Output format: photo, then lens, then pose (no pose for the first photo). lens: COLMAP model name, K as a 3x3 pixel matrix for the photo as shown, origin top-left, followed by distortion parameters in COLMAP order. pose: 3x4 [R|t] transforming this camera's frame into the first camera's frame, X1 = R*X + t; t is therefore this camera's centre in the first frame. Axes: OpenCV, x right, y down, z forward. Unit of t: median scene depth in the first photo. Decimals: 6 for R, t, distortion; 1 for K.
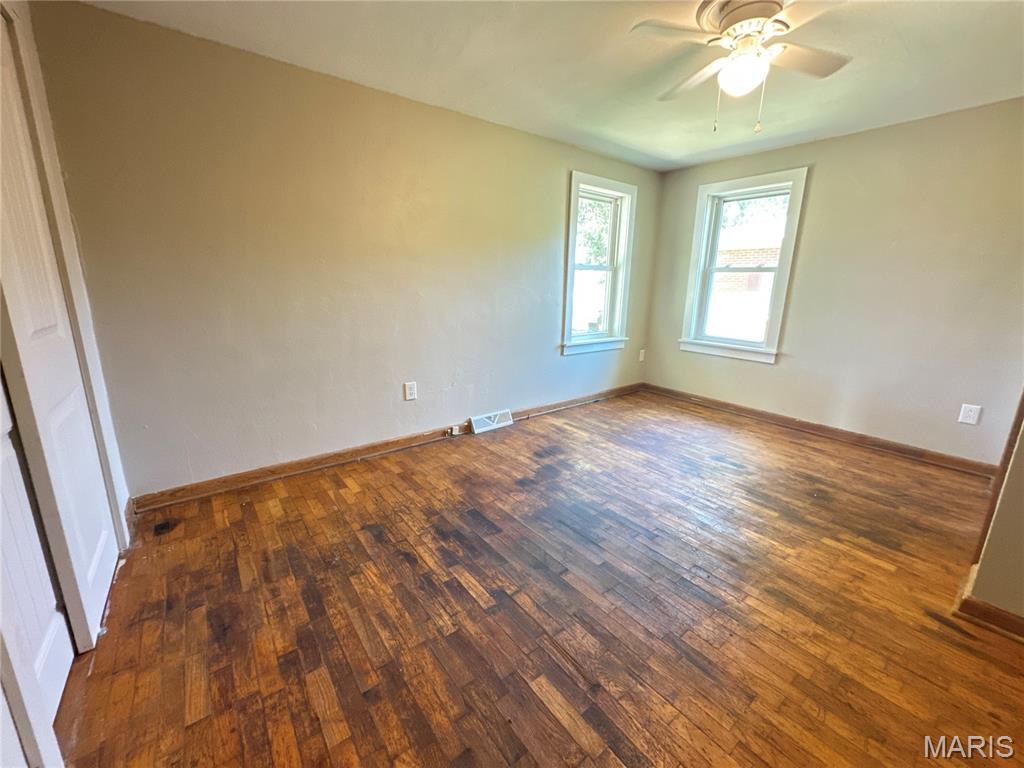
lens RADIAL K [[410.6, 0, 512.0], [0, 410.6, 384.0], [0, 0, 1]] dist [-0.002319, -0.000075]
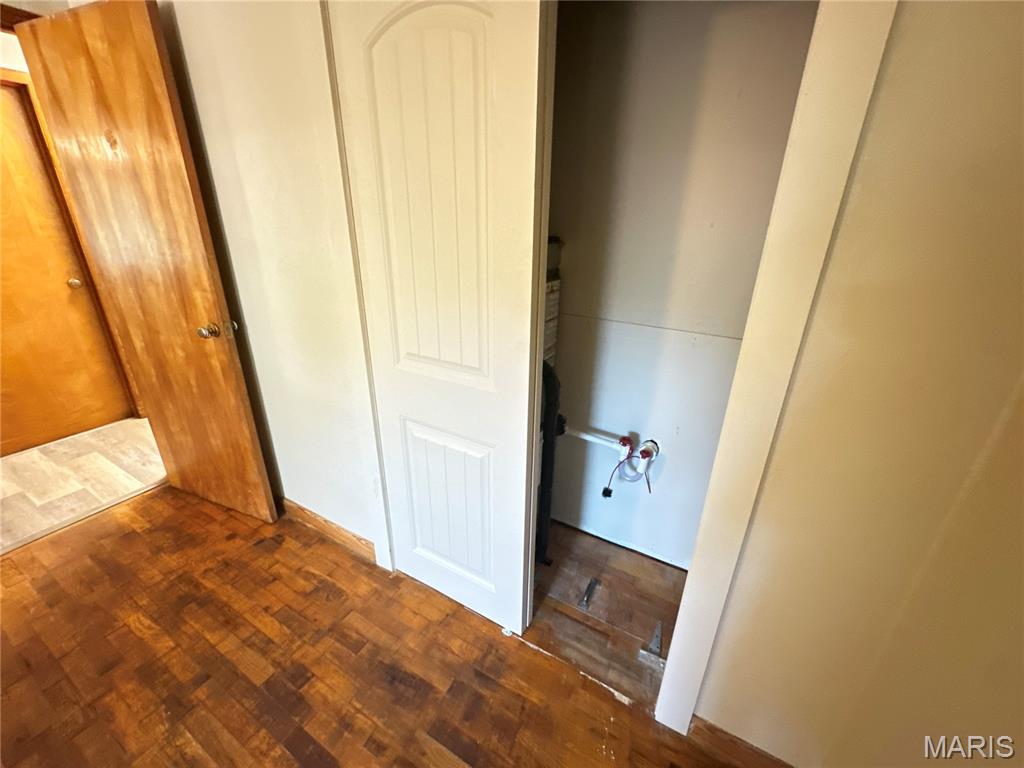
lens RADIAL K [[410.6, 0, 512.0], [0, 410.6, 384.0], [0, 0, 1]] dist [-0.002319, -0.000075]
pose [[-0.920810, 0.109269, -0.374392, -0.453995], [-0.128727, 0.821005, 0.556219, -0.362759], [0.368155, 0.560366, -0.741924, 0.965711]]
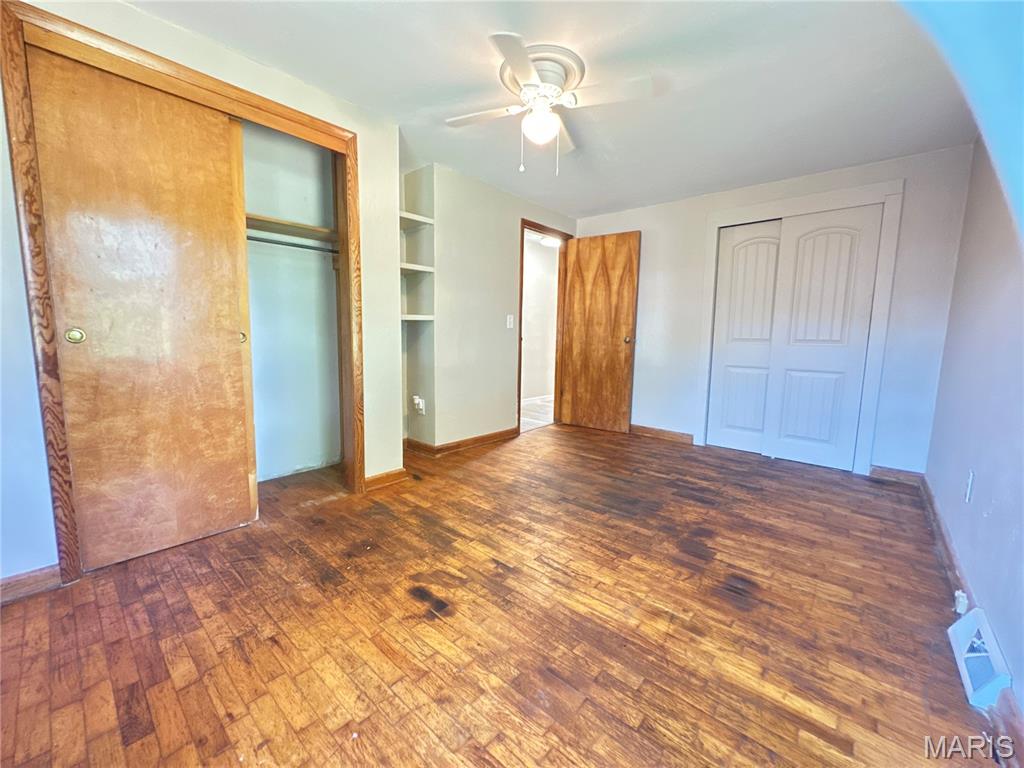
lens RADIAL K [[410.6, 0, 512.0], [0, 410.6, 384.0], [0, 0, 1]] dist [-0.002319, -0.000075]
pose [[-0.981179, -0.009783, -0.192851, 0.713824], [-0.076486, 0.936719, 0.341626, -0.375834], [0.177305, 0.349947, -0.919837, 1.927596]]
